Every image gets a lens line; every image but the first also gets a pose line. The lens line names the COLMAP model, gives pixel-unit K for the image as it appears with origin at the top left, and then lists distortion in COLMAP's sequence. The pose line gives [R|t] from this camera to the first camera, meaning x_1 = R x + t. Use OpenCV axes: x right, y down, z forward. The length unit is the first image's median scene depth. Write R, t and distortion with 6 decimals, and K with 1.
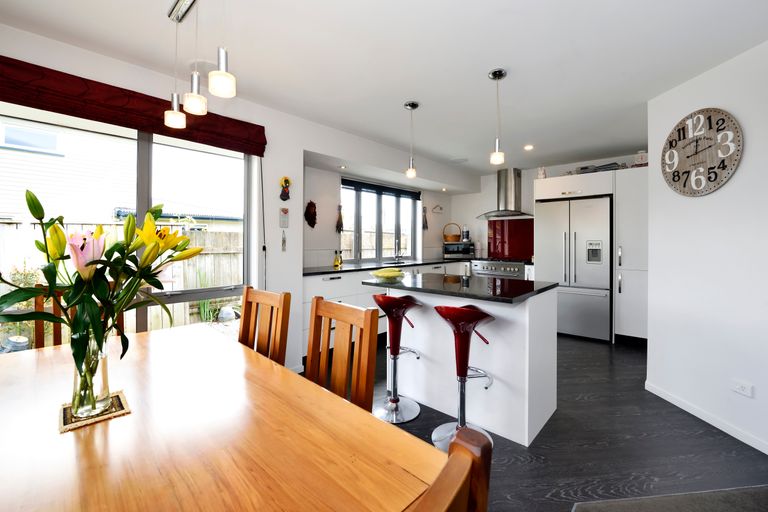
lens RADIAL K [[335.5, 0, 388.4], [0, 335.5, 240.2], [0, 0, 1]] dist [-0.002652, 0.000069]
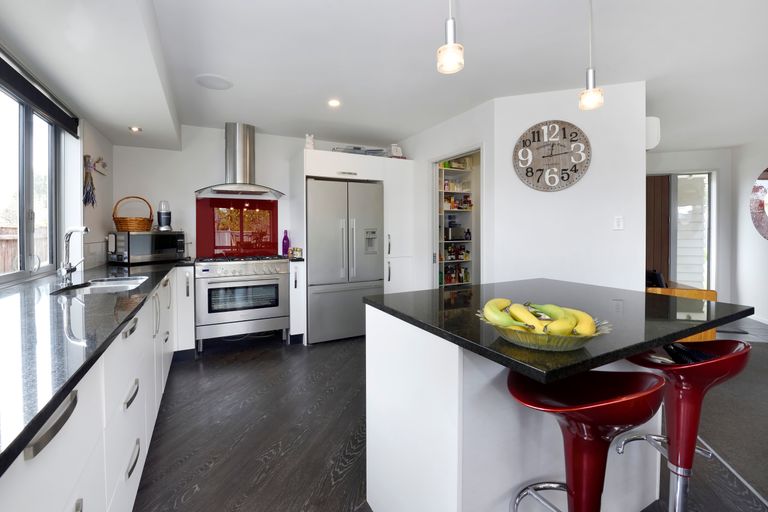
lens RADIAL K [[335.5, 0, 382.3], [0, 335.5, 237.4], [0, 0, 1]] dist [-0.002652, 0.000069]
pose [[0.352775, -0.018056, 0.935534, -0.421618], [0.001397, 0.999823, 0.018770, 0.012328], [-0.935707, -0.005315, 0.352738, 1.106700]]
